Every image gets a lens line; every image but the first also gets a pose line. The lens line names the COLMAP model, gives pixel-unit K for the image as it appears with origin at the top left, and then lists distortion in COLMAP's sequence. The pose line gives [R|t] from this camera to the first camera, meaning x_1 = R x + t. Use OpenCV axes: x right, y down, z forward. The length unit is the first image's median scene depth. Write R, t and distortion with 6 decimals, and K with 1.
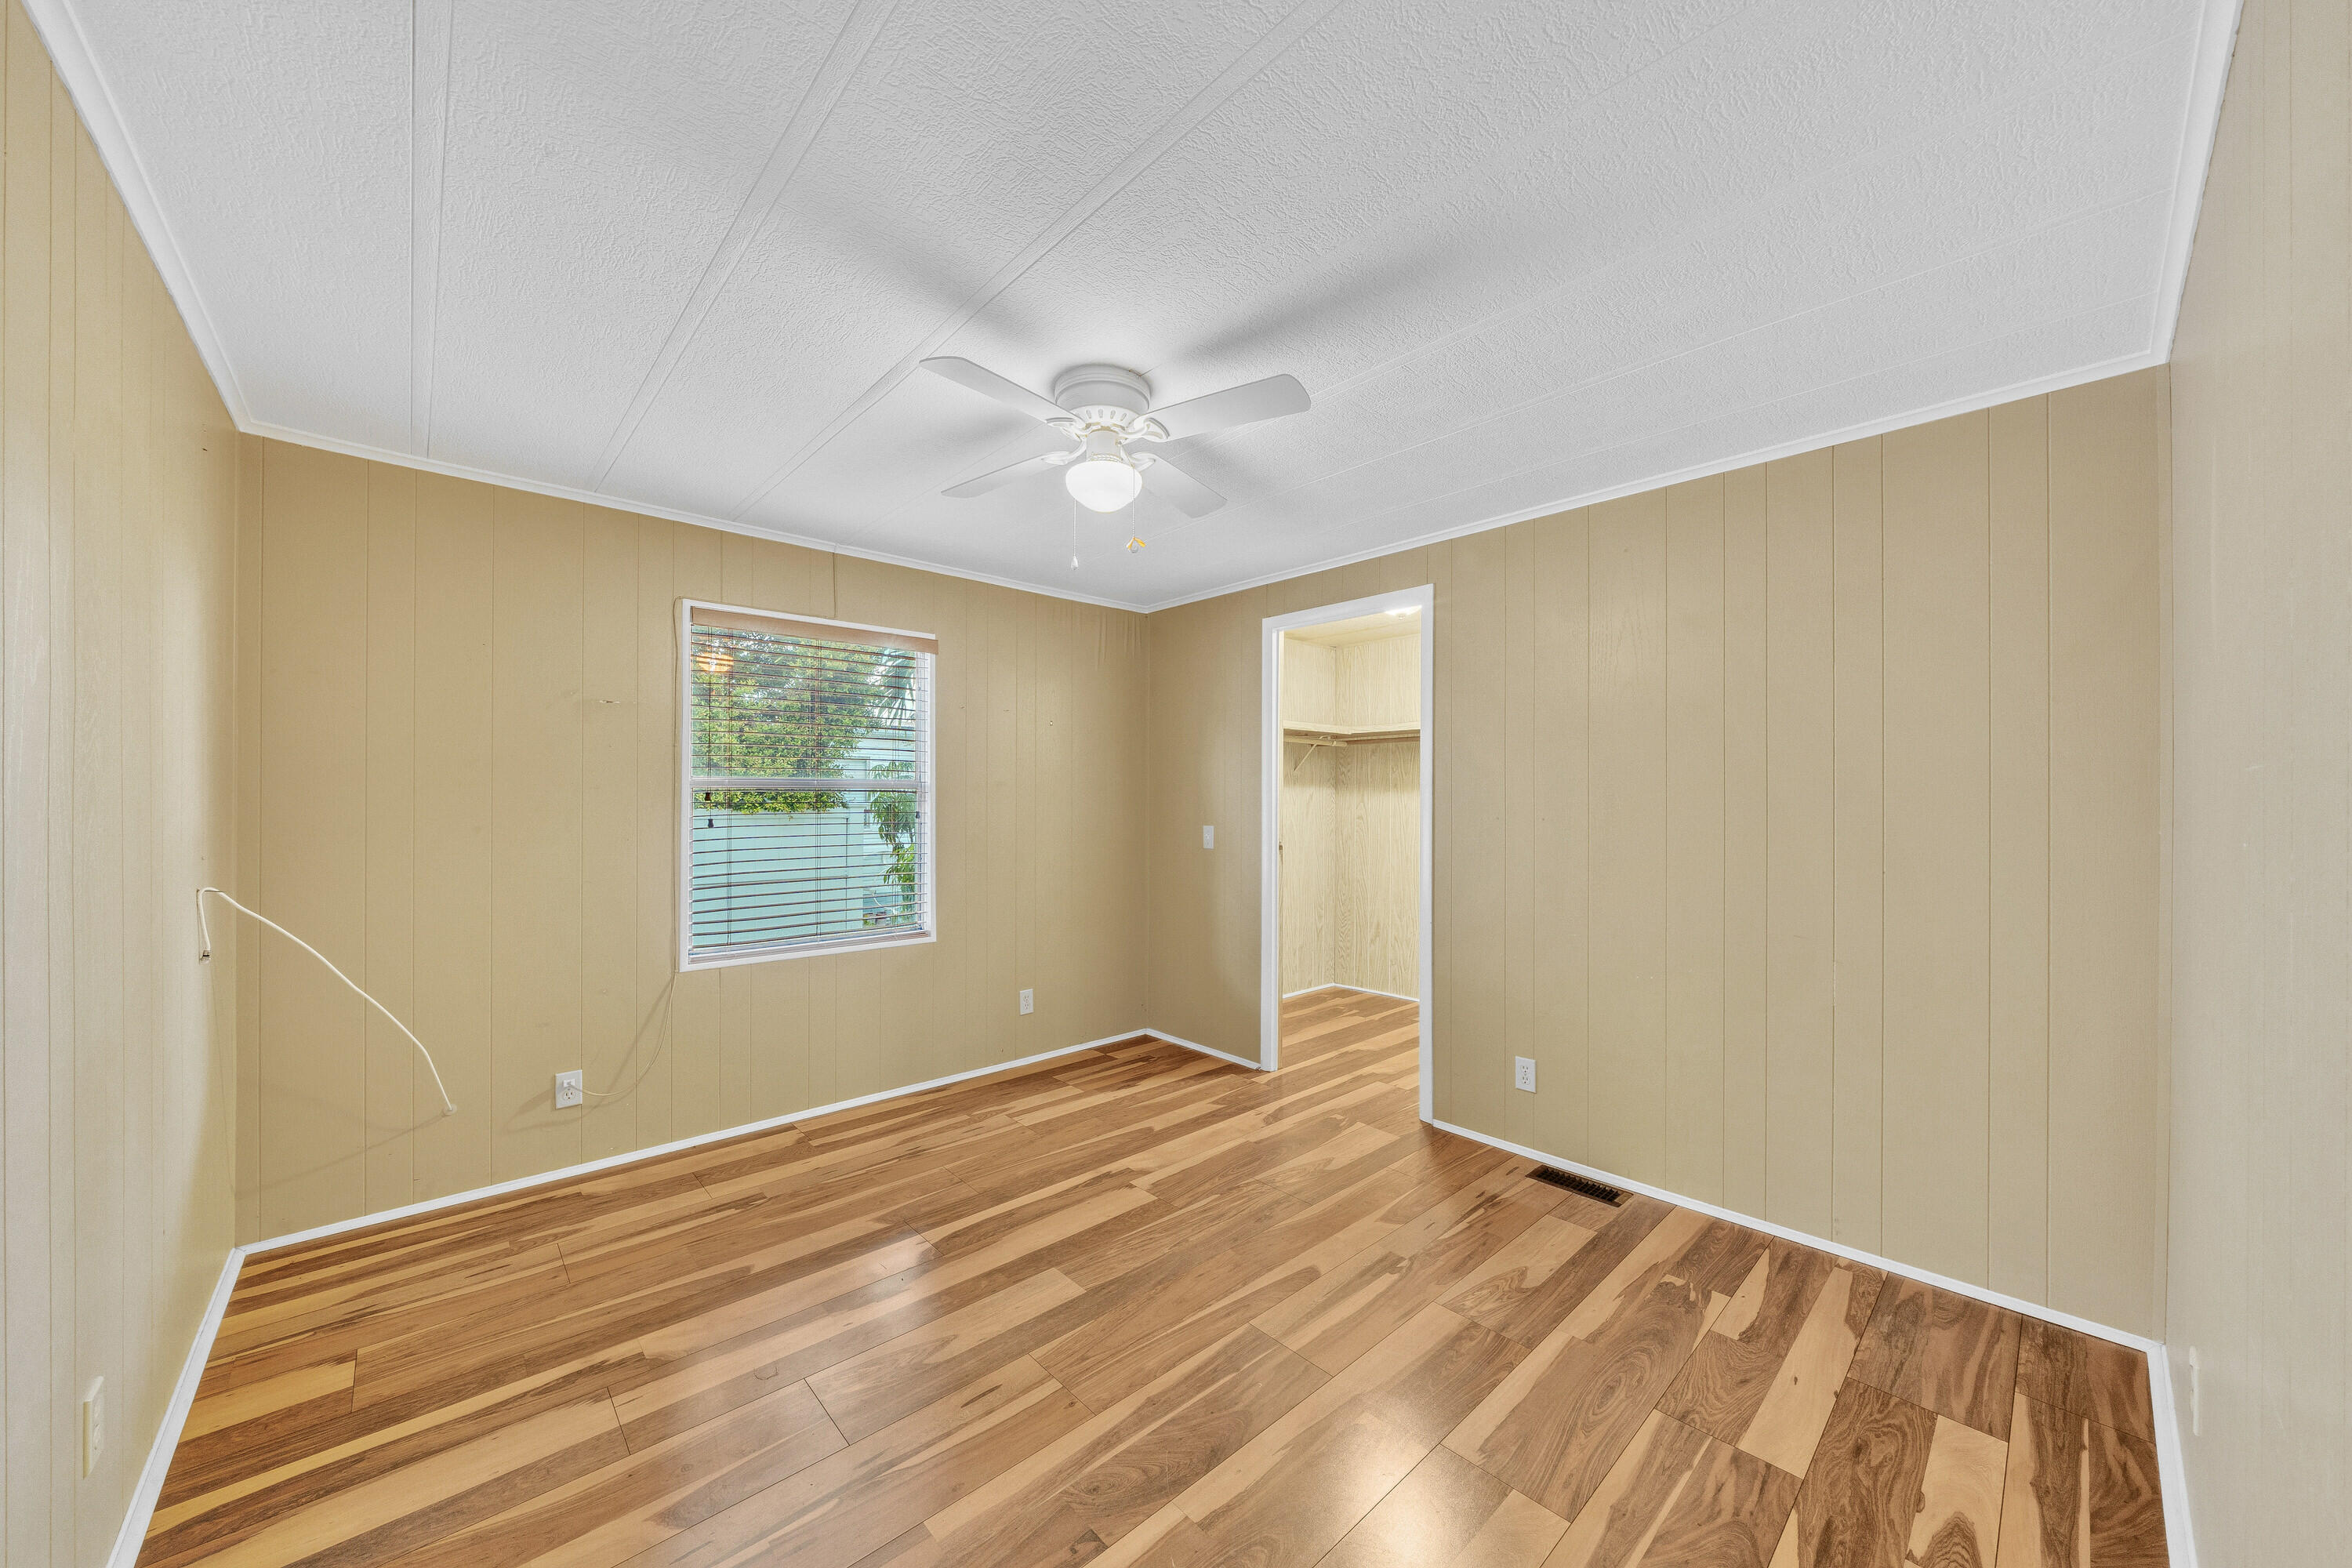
lens RADIAL K [[827.0, 0, 1172.9], [0, 827.0, 791.4], [0, 0, 1]] dist [-0.000672, -0.000062]
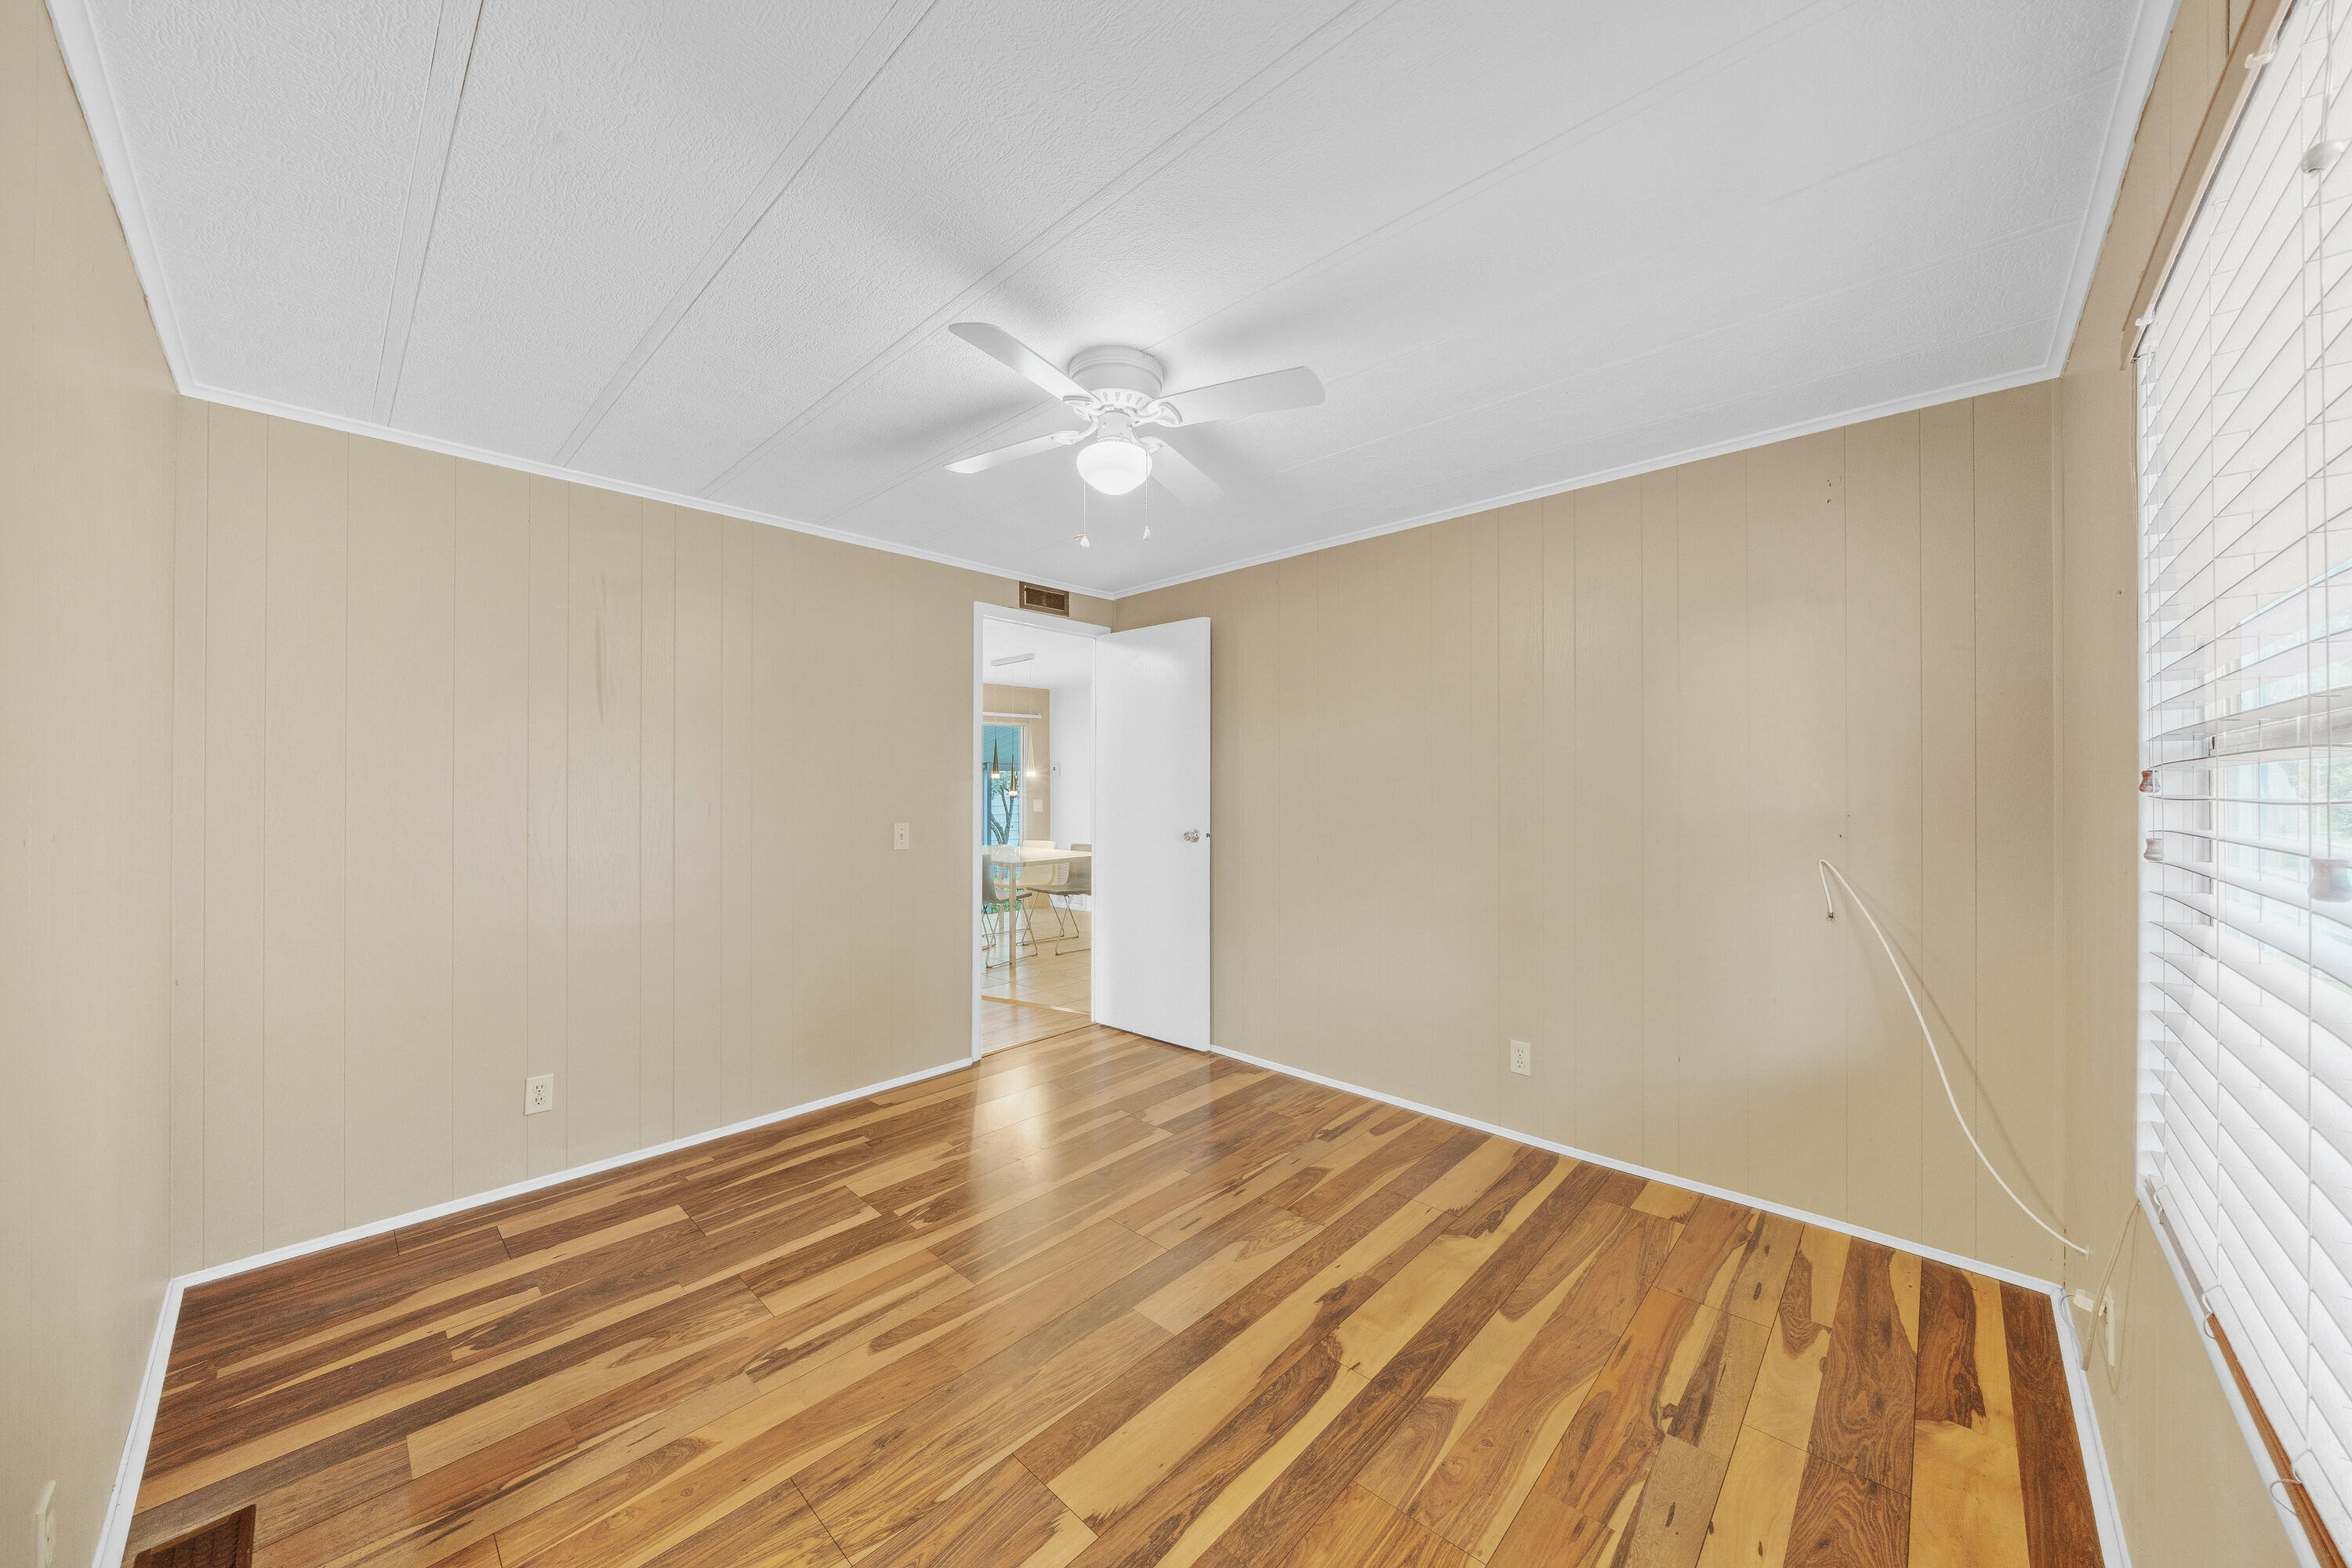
lens RADIAL K [[827.0, 0, 1177.1], [0, 827.0, 787.5], [0, 0, 1]] dist [-0.000672, -0.000062]
pose [[-0.996928, -0.002004, -0.078294, -0.077045], [-0.001351, 0.999964, -0.008395, 0.001108], [0.078308, -0.008264, -0.996895, 1.937421]]
